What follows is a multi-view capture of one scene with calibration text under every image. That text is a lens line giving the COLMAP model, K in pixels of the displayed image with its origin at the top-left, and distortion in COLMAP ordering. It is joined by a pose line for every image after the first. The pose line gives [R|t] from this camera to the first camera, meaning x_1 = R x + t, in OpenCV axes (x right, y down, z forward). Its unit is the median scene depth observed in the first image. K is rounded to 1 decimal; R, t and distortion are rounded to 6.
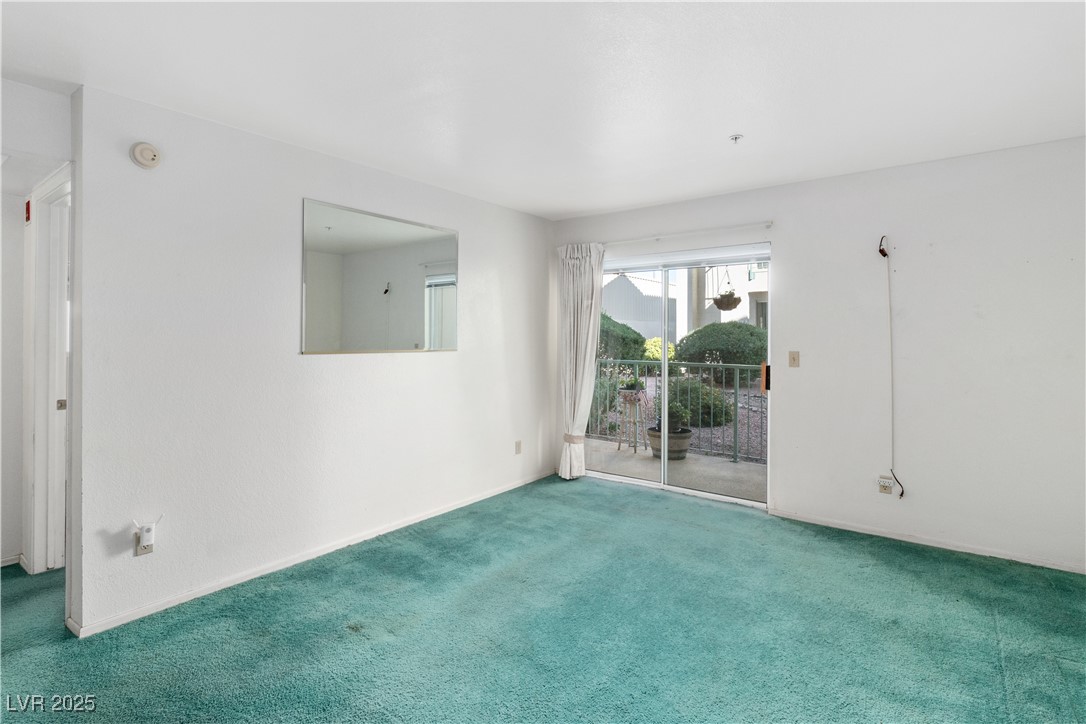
lens RADIAL K [[546.5, 0, 555.5], [0, 546.5, 336.2], [0, 0, 1]] dist [-0.005209, -0.001818]
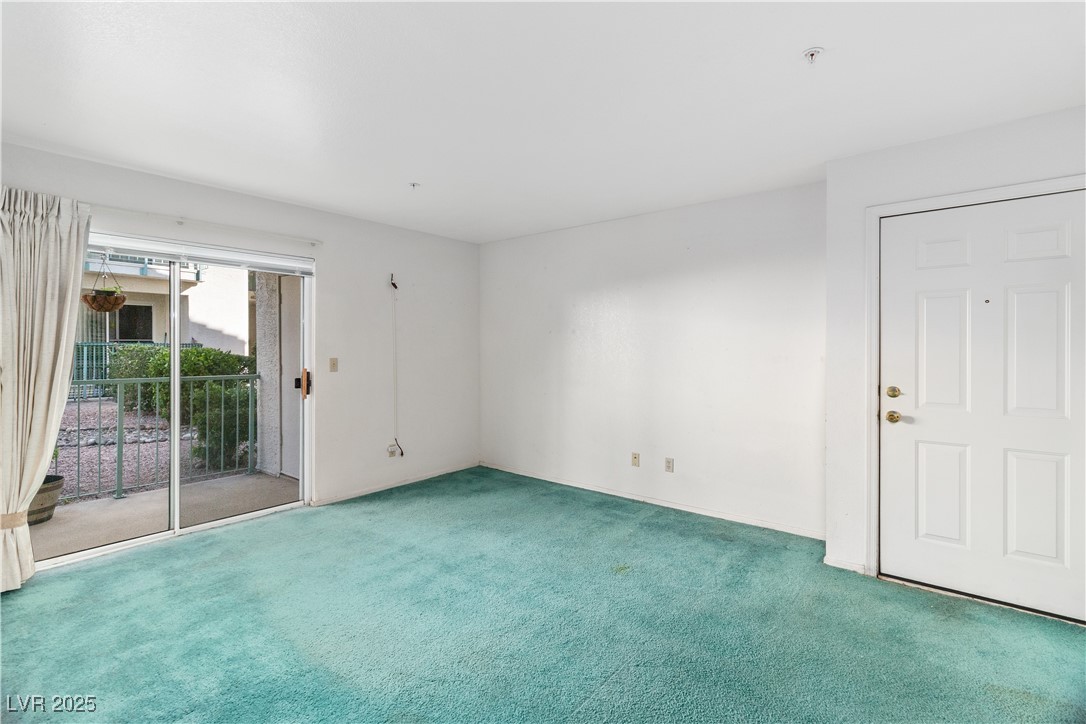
lens RADIAL K [[499.1, 0, 559.4], [0, 499.1, 355.5], [0, 0, 1]] dist [0.004809, 0.000512]
pose [[0.015193, -0.022801, 0.999625, -0.599142], [-0.003895, 0.999731, 0.022862, -0.003912], [-0.999877, -0.004241, 0.015100, 0.489891]]
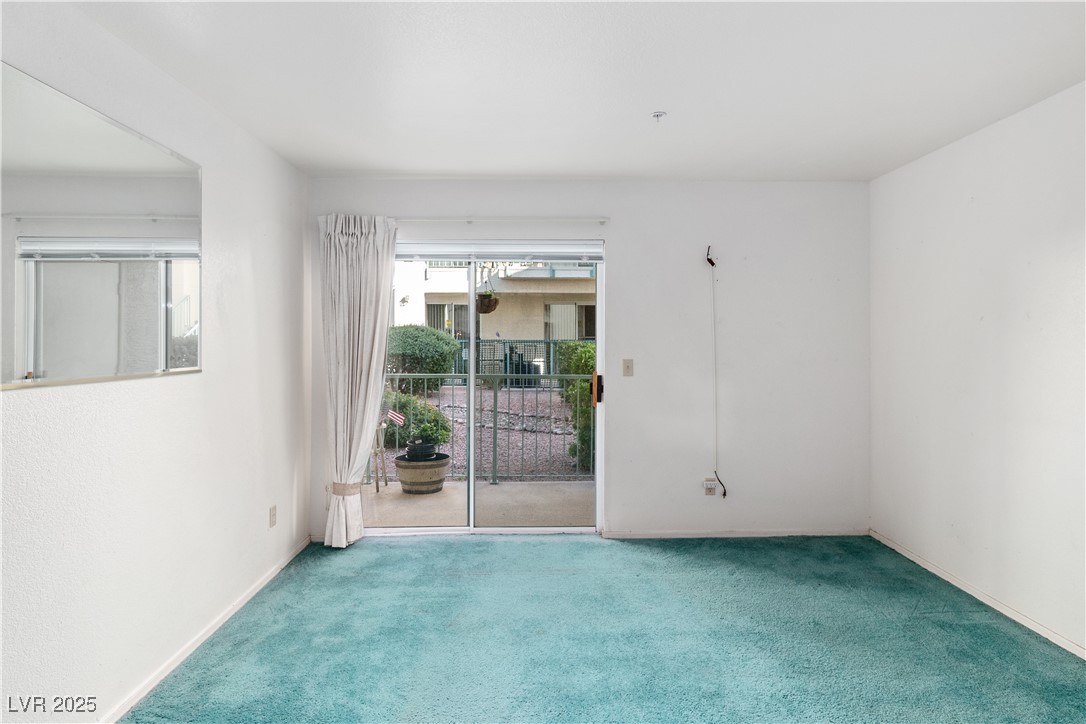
lens RADIAL K [[588.0, 0, 553.8], [0, 588.0, 343.3], [0, 0, 1]] dist [0.000877, -0.000198]
pose [[0.775928, -0.006347, 0.630789, -0.289742], [0.002296, 0.999971, 0.007237, -0.007206], [-0.630817, -0.004167, 0.775920, 0.288188]]
